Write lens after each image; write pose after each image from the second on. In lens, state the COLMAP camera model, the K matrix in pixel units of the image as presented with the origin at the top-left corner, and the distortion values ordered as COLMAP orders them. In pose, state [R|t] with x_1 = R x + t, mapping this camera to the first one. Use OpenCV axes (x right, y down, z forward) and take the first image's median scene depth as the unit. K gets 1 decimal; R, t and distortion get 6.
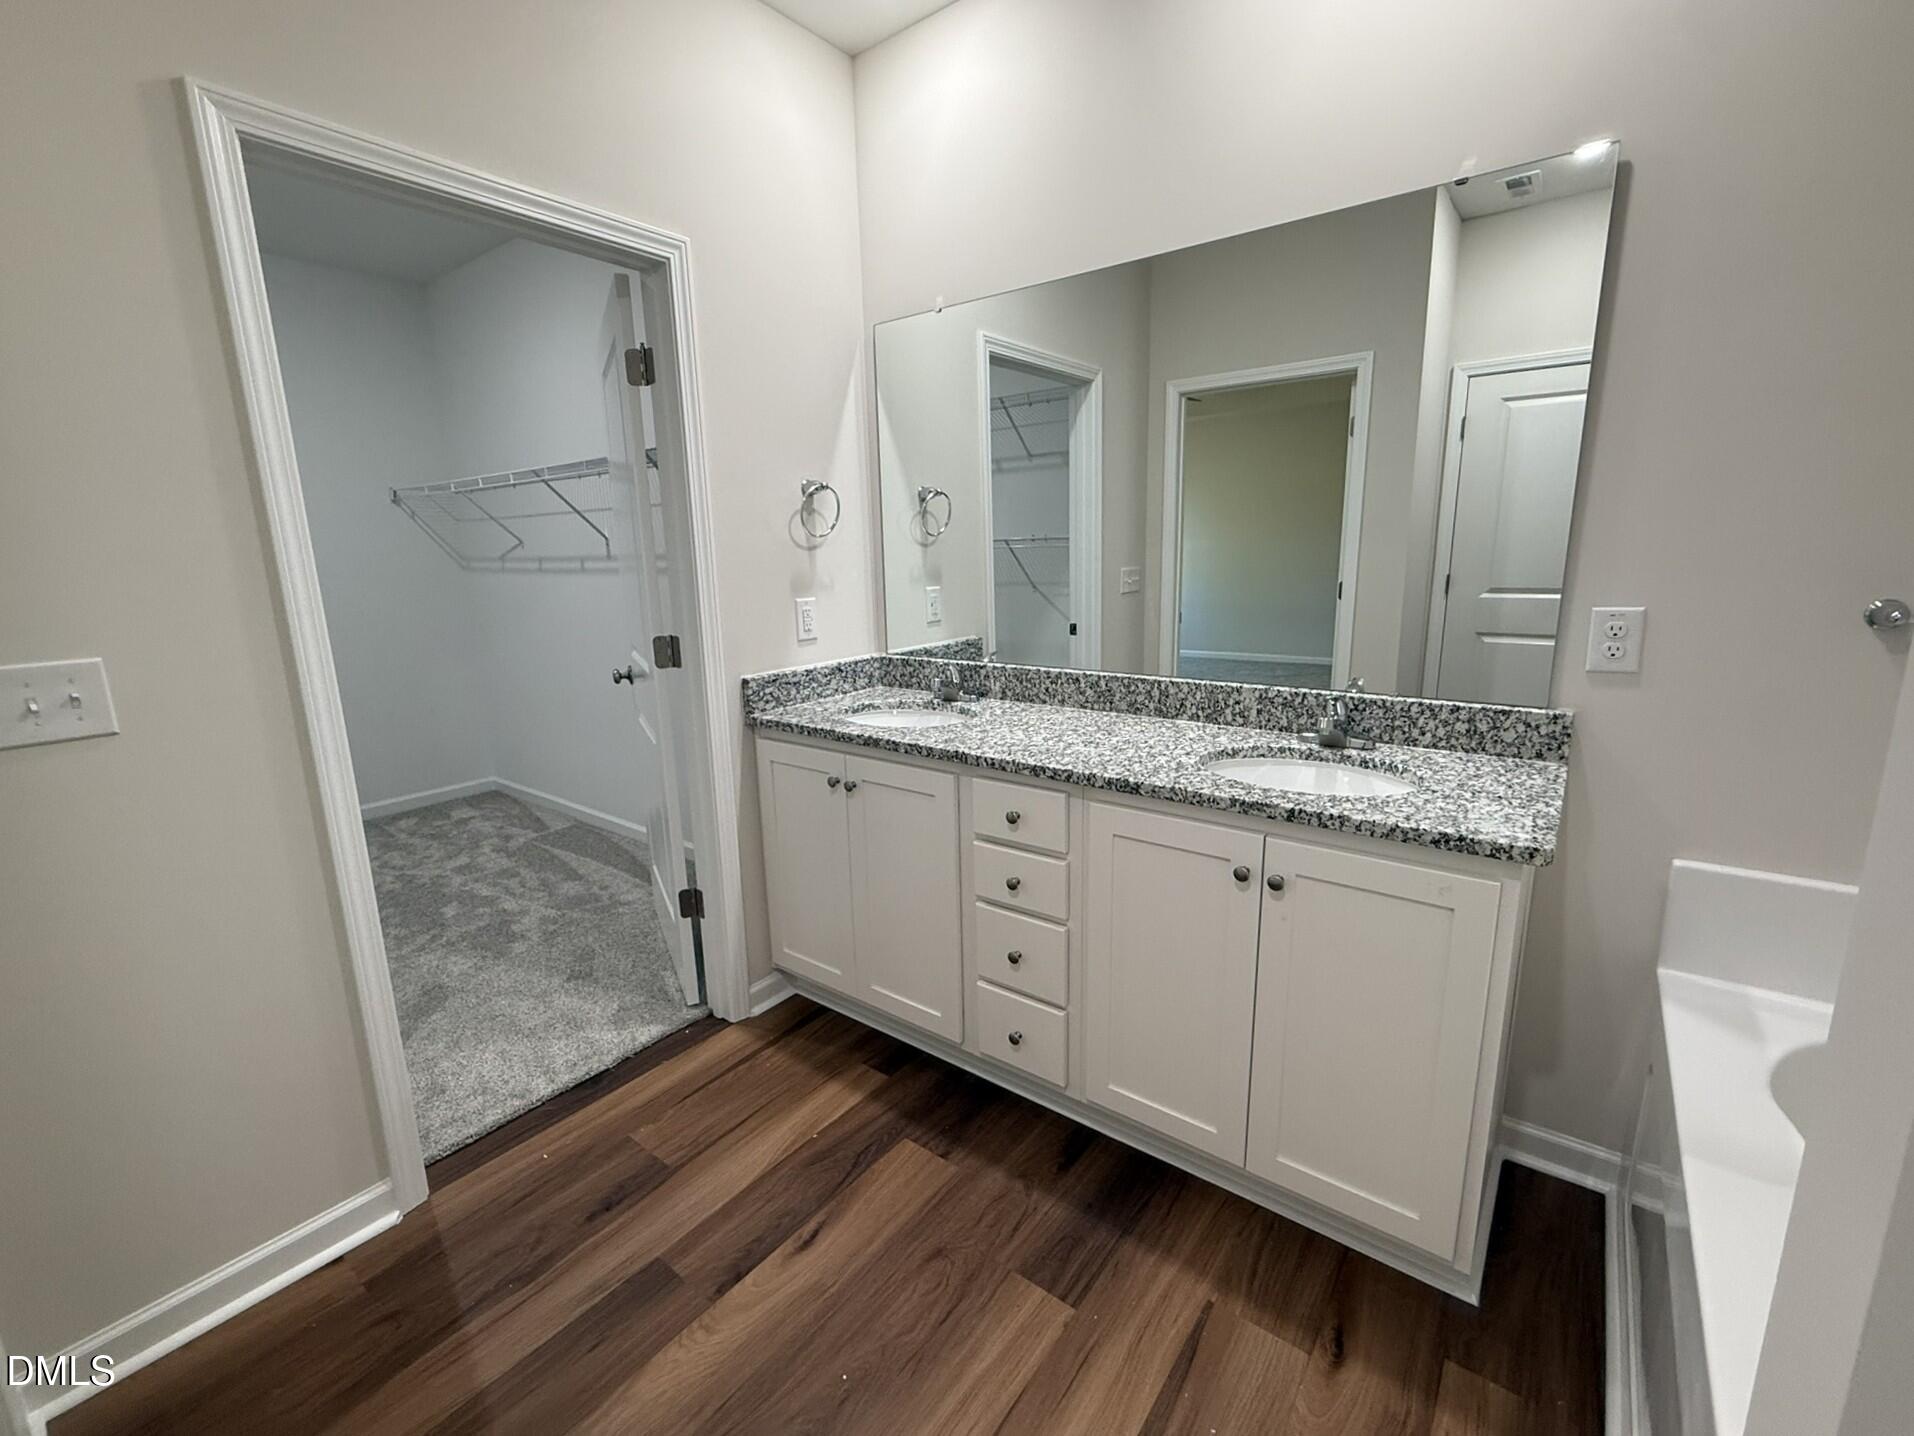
lens RADIAL K [[812.9, 0, 957.0], [0, 812.9, 718.0], [0, 0, 1]] dist [-0.000427, -0.000089]
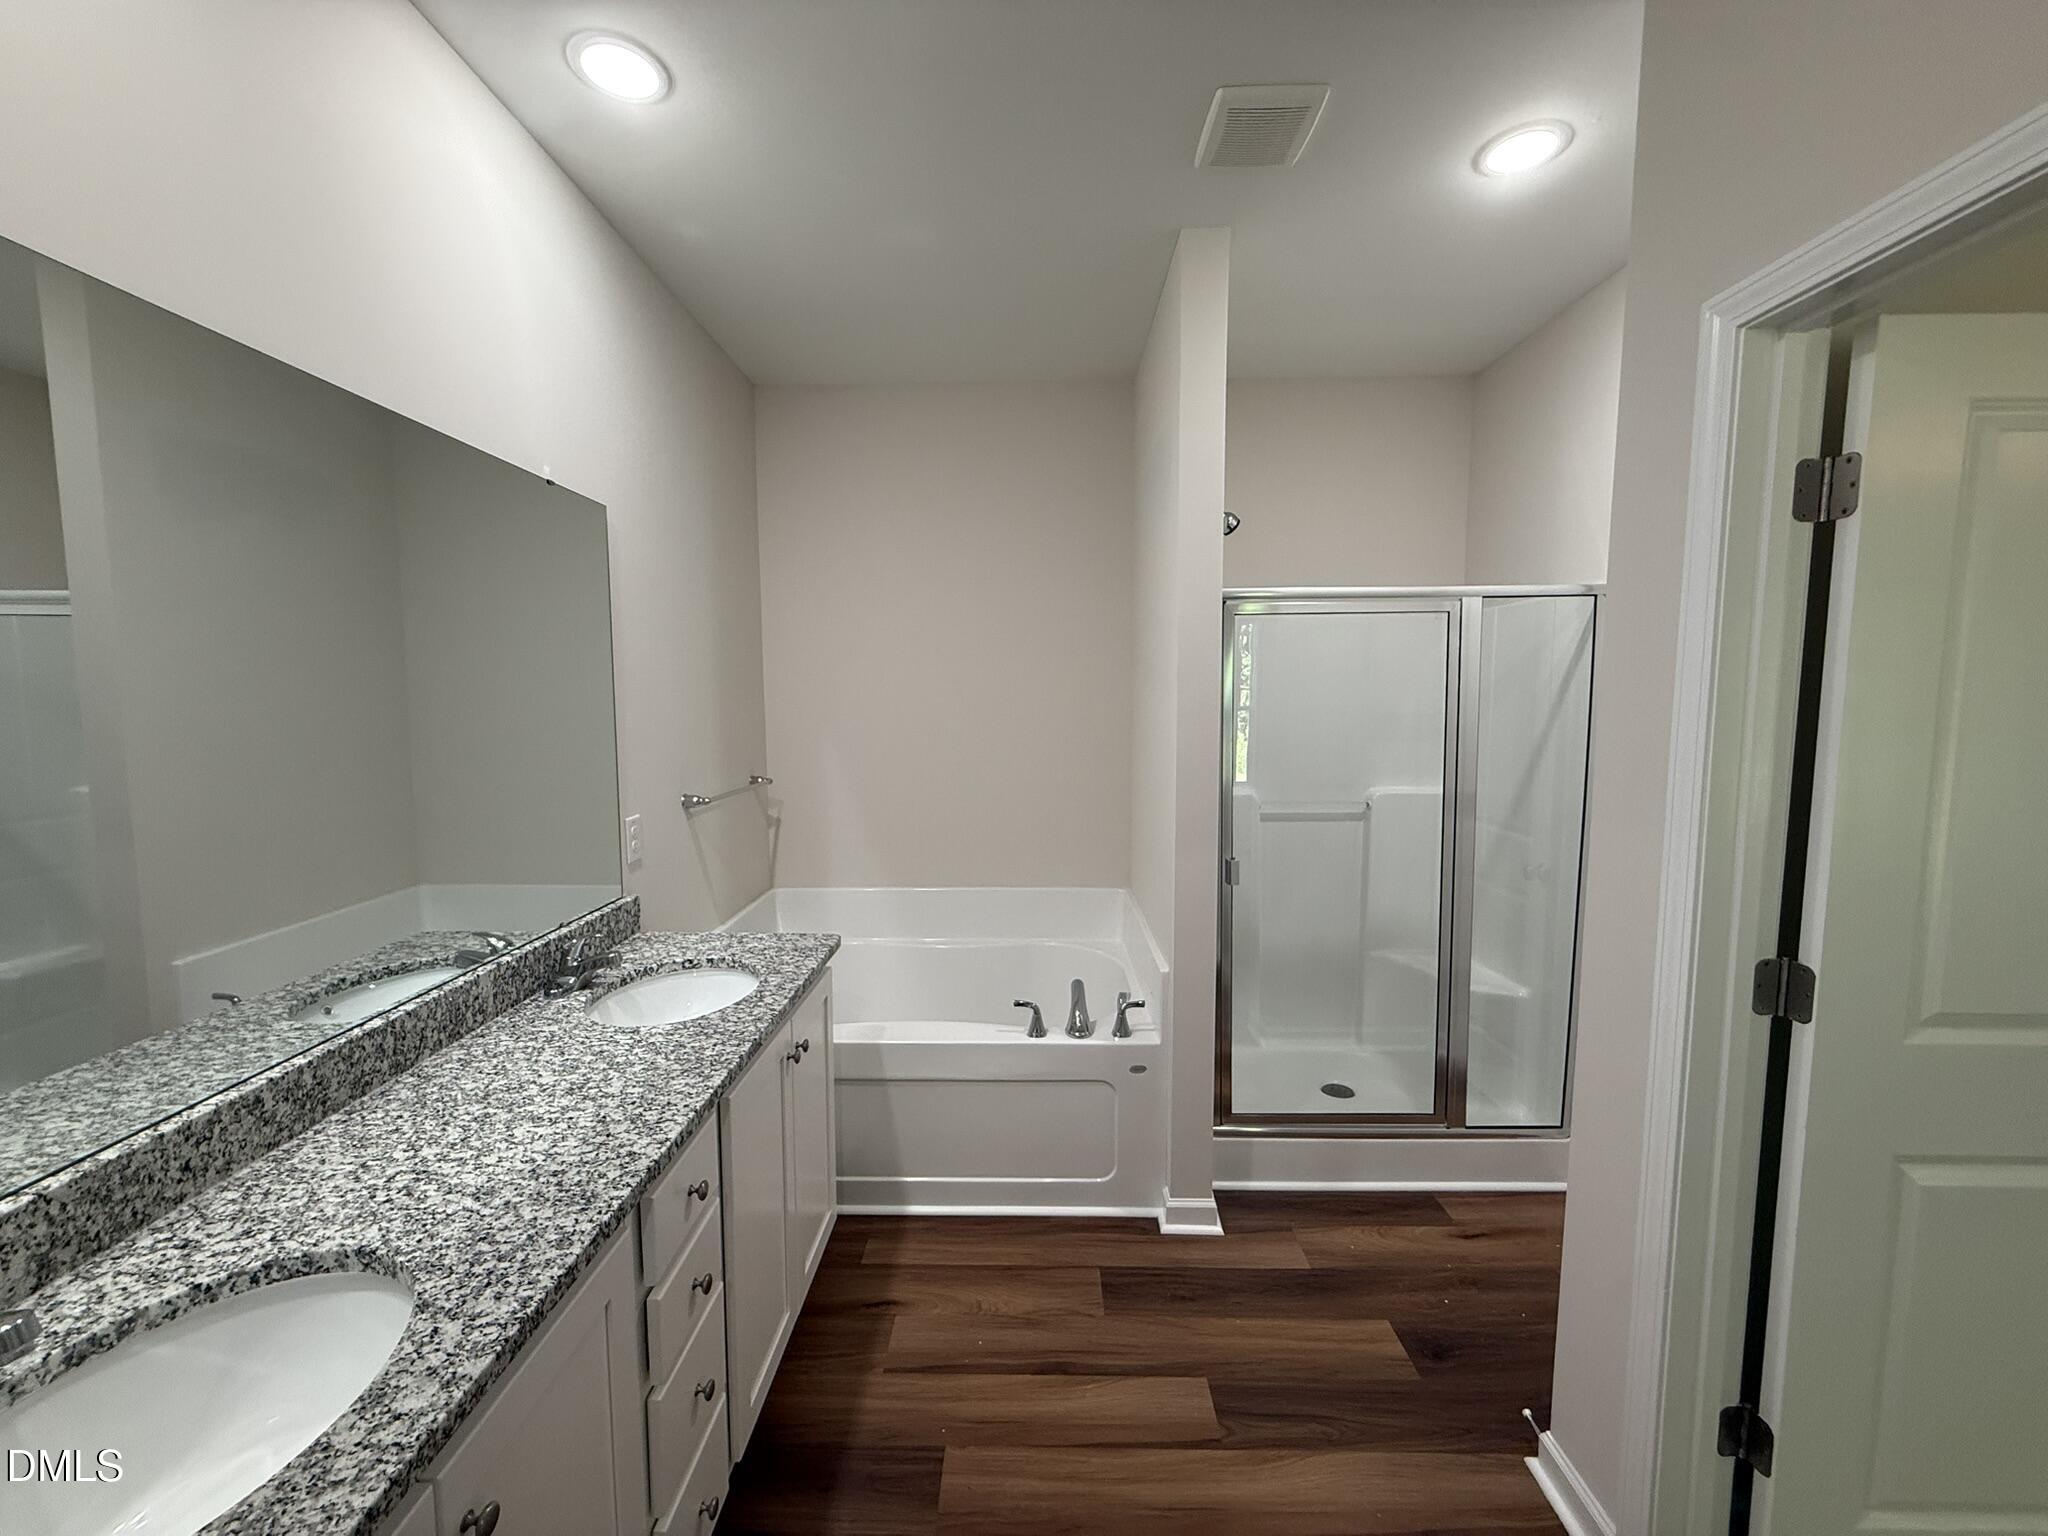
lens RADIAL K [[819.3, 0, 1015.3], [0, 819.3, 769.6], [0, 0, 1]] dist [-0.000942, 0.000102]
pose [[-0.586731, -0.047928, 0.808362, -0.682102], [0.183710, 0.964341, 0.190518, -0.332416], [-0.788668, 0.260287, -0.557004, 1.132214]]
